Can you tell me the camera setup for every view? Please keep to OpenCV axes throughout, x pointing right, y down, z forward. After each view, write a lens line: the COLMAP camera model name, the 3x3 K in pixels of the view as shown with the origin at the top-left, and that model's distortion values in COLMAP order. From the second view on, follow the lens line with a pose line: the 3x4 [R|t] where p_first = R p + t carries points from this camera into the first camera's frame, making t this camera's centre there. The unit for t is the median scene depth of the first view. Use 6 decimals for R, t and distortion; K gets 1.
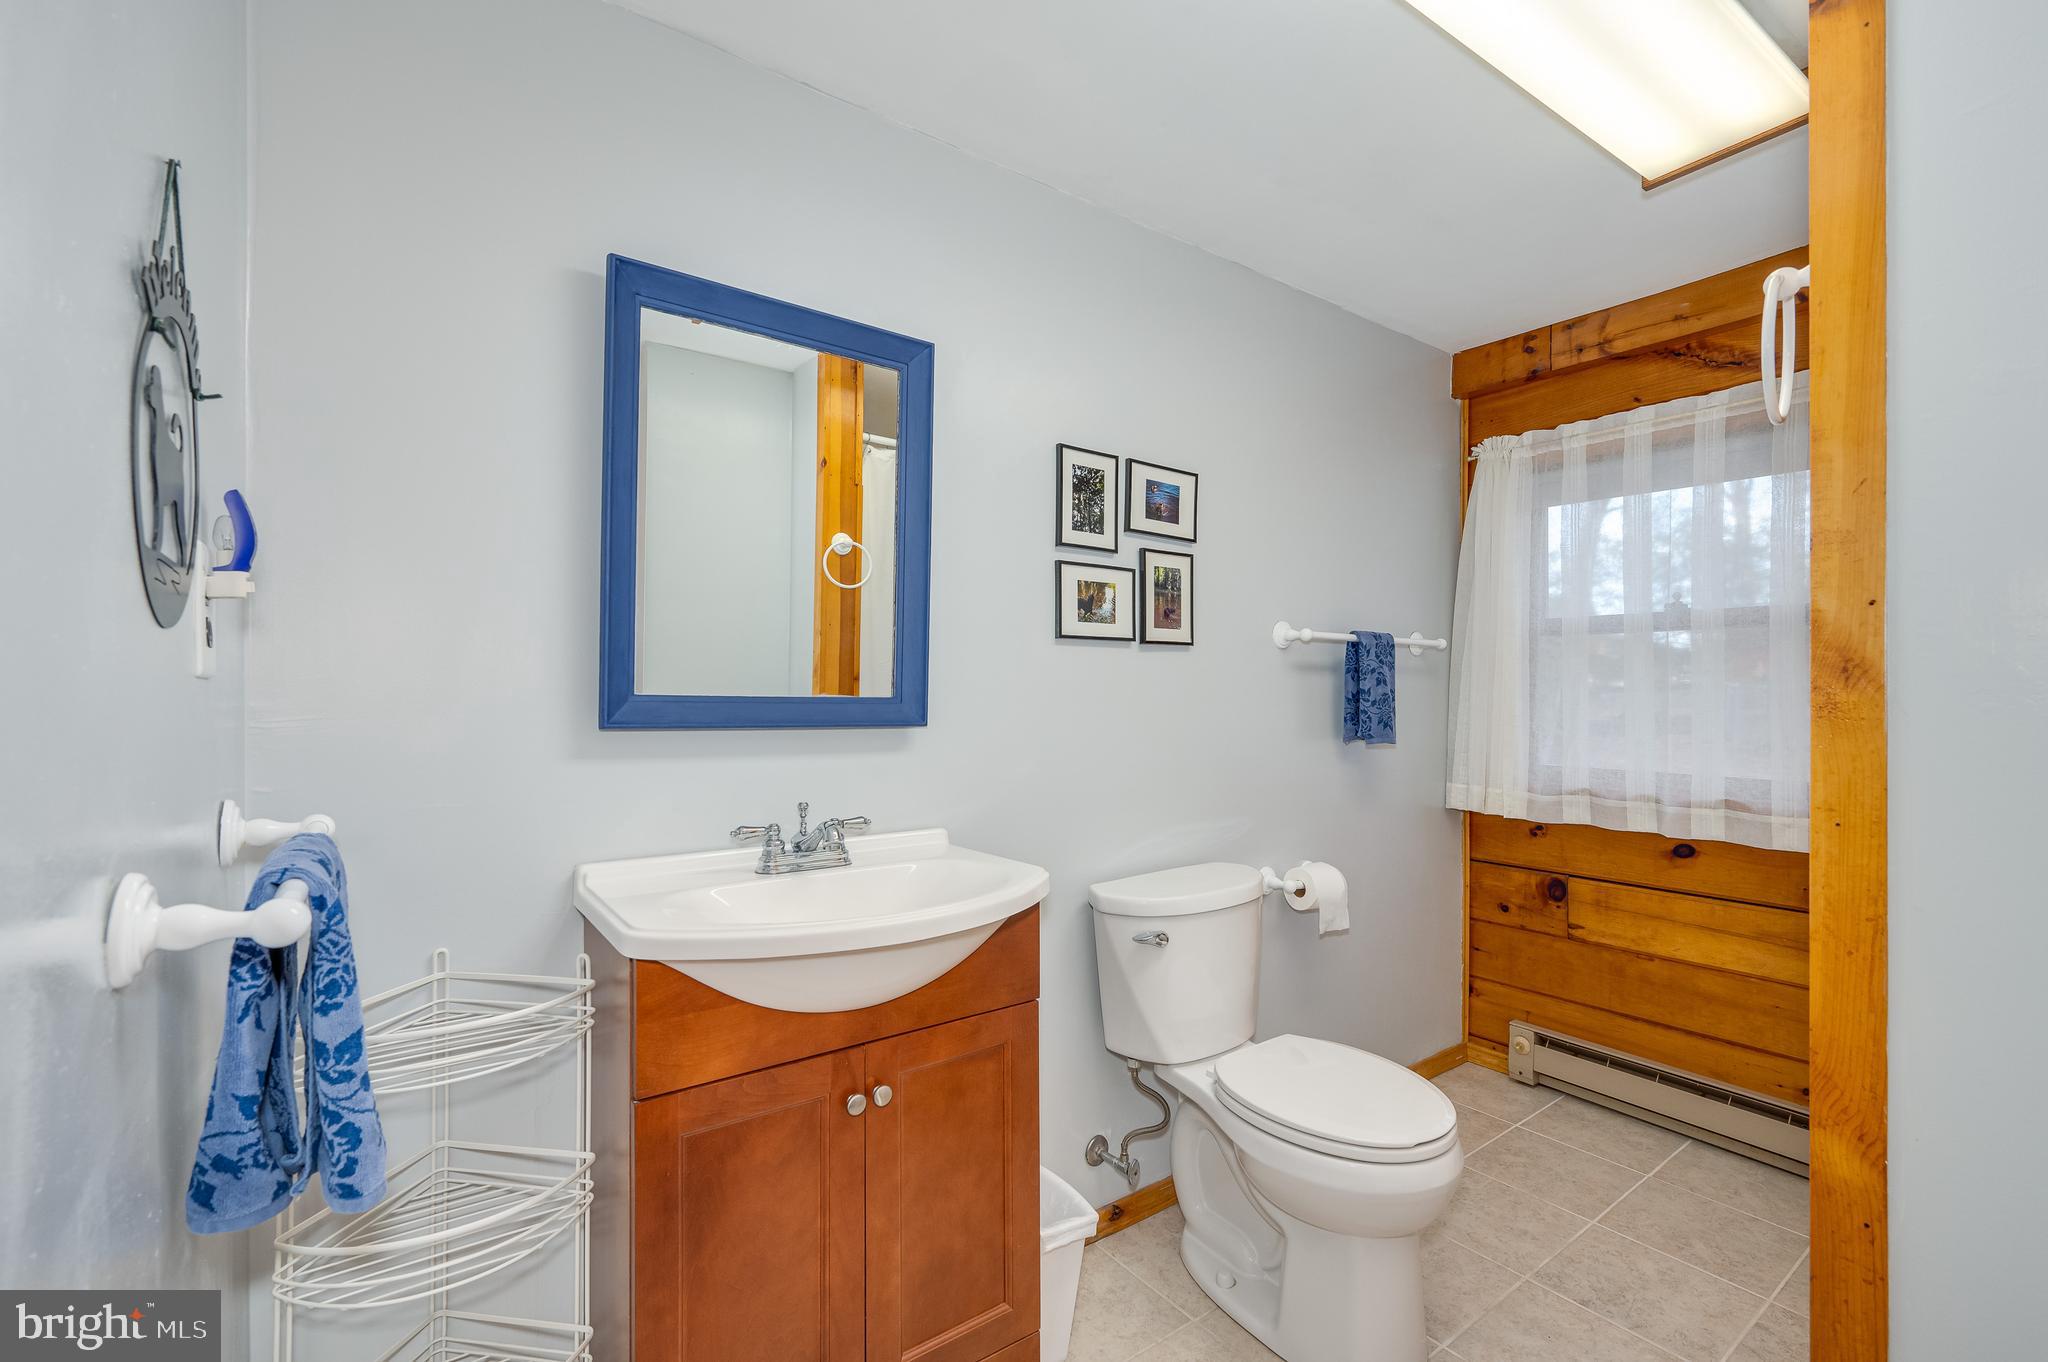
lens RADIAL K [[881.5, 0, 1025.6], [0, 881.5, 686.8], [0, 0, 1]] dist [0.000453, -0.001193]
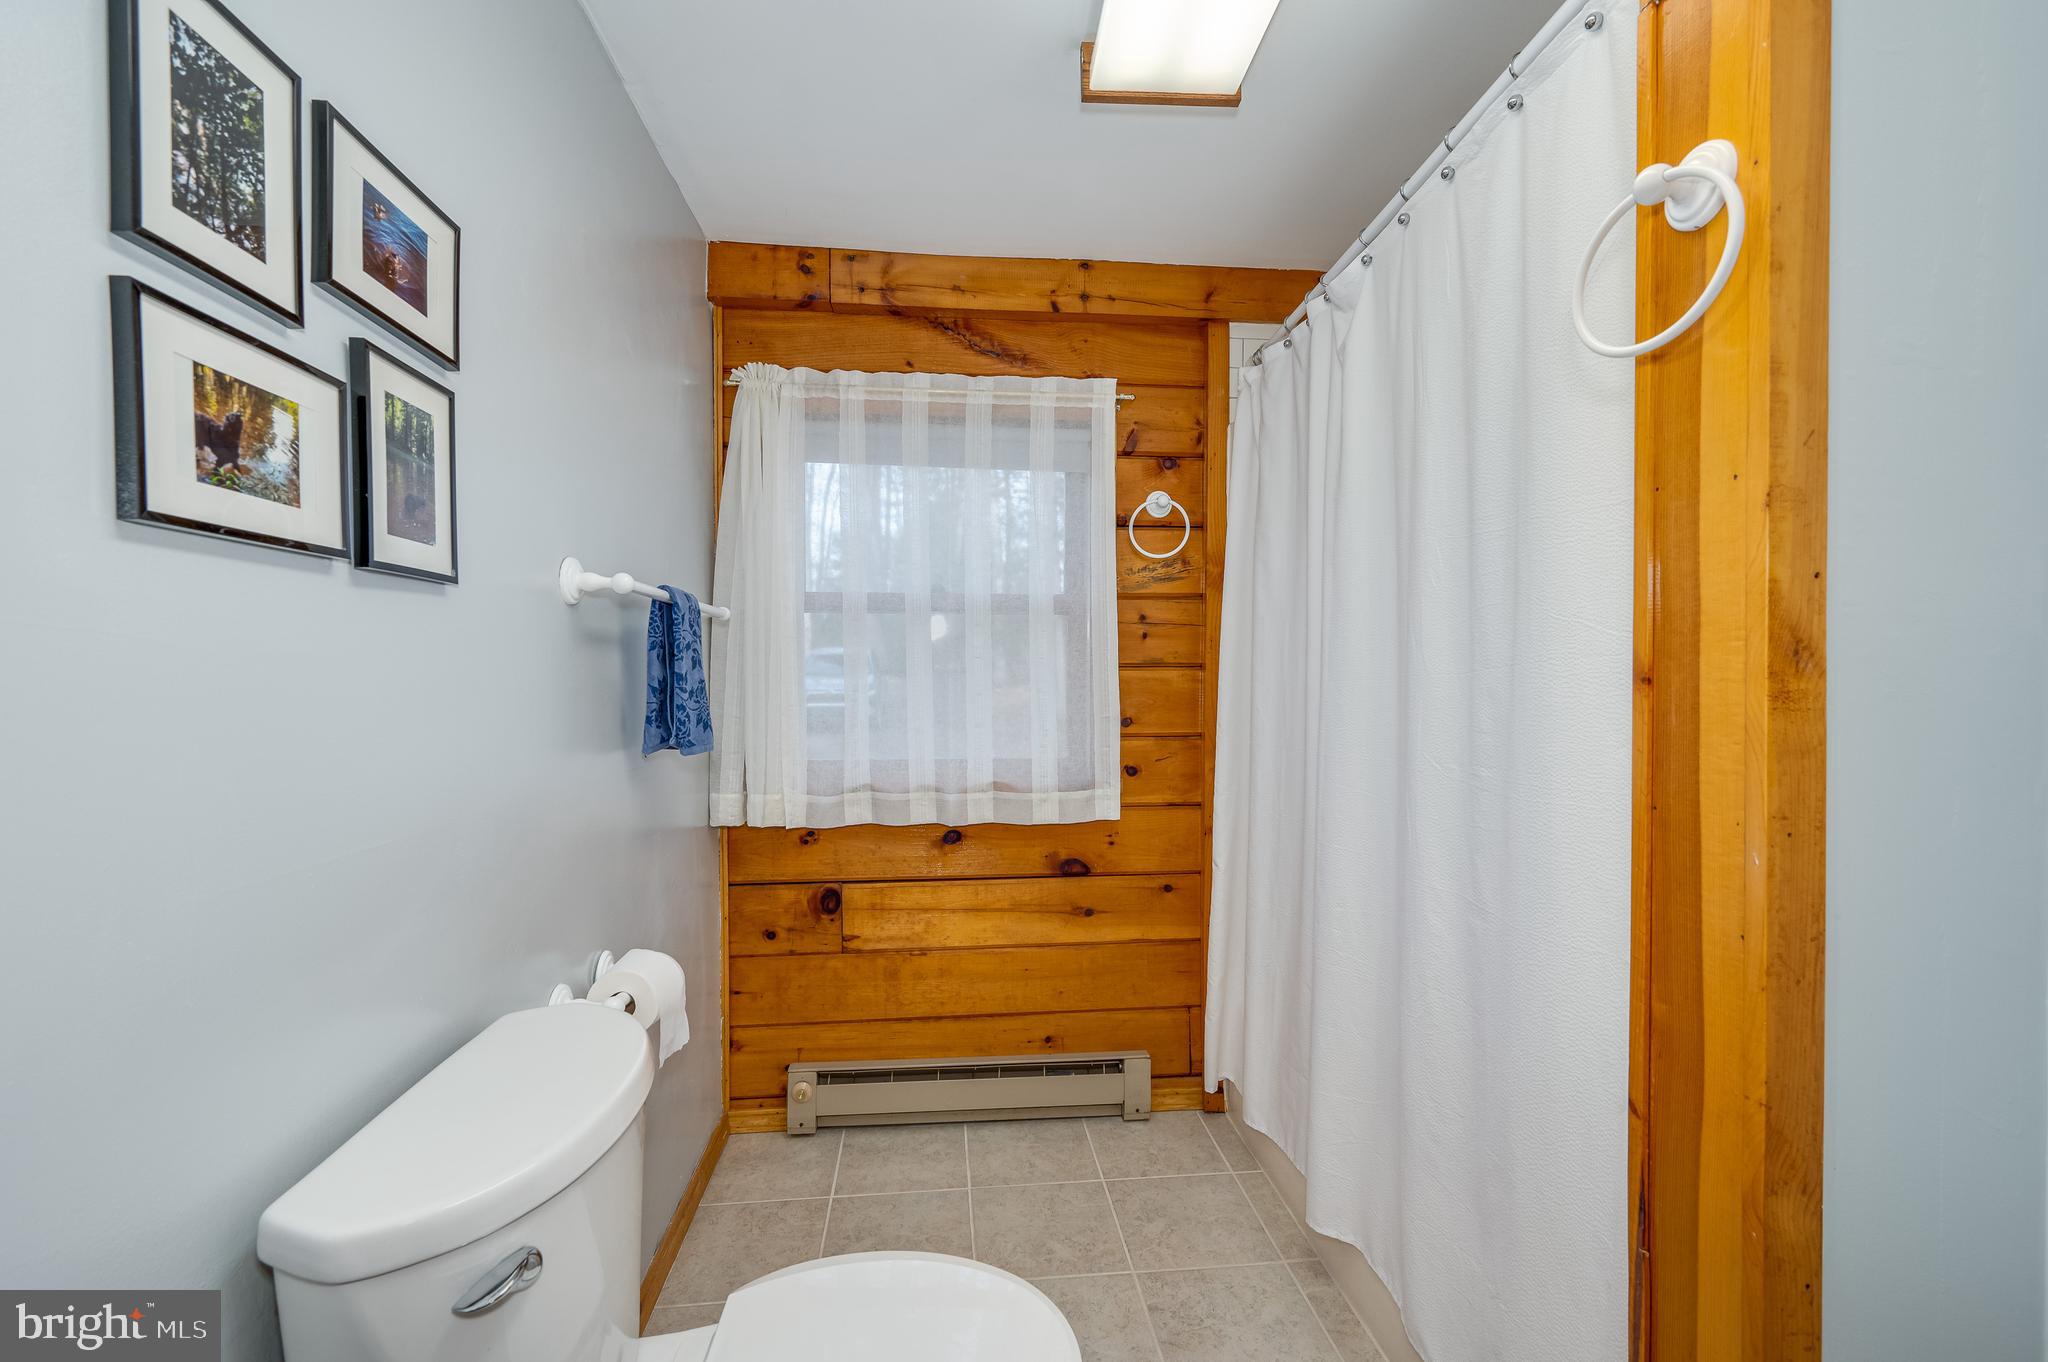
lens RADIAL K [[881.5, 0, 1028.1], [0, 881.5, 692.5], [0, 0, 1]] dist [0.000453, -0.001193]
pose [[0.499954, -0.019792, 0.865826, -0.064426], [-0.002325, 0.999705, 0.024195, 0.000219], [-0.866049, -0.014109, 0.499760, 0.439651]]
